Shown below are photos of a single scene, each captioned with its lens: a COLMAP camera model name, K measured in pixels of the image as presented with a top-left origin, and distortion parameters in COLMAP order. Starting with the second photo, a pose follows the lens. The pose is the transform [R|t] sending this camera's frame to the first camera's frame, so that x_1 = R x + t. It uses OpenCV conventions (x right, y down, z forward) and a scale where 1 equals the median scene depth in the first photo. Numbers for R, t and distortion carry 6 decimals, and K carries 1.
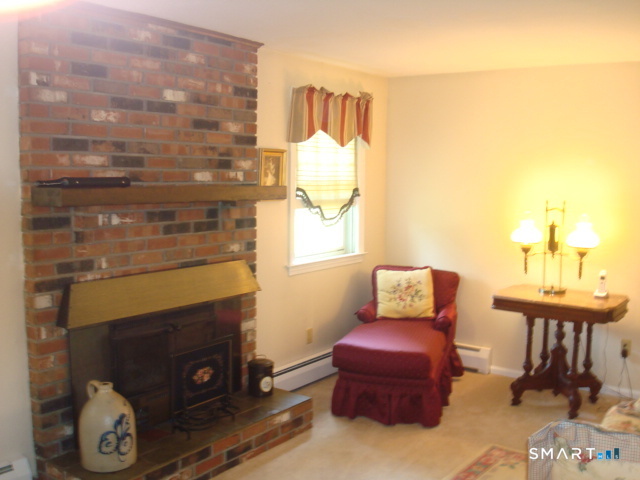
lens RADIAL K [[685.6, 0, 320.0], [0, 685.6, 240.0], [0, 0, 1]] dist [-0.066384, -0.129335]
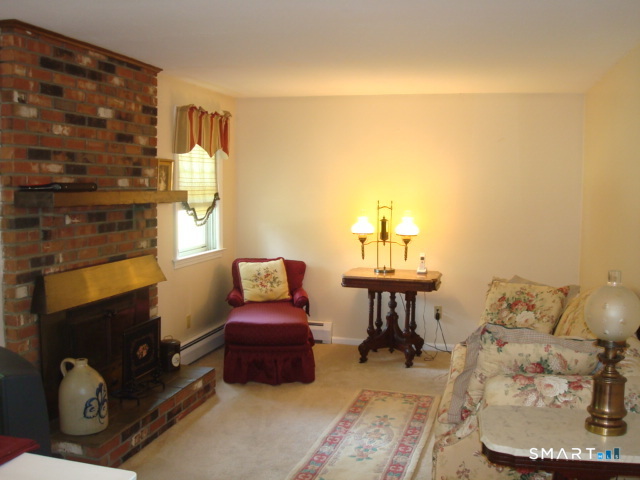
lens RADIAL K [[685.6, 0, 320.0], [0, 685.6, 240.0], [0, 0, 1]] dist [-0.066384, -0.129335]
pose [[0.932049, -0.033525, 0.360777, -0.261384], [0.038144, 0.999256, -0.005687, 0.021779], [-0.360318, 0.019062, 0.932635, -0.179627]]
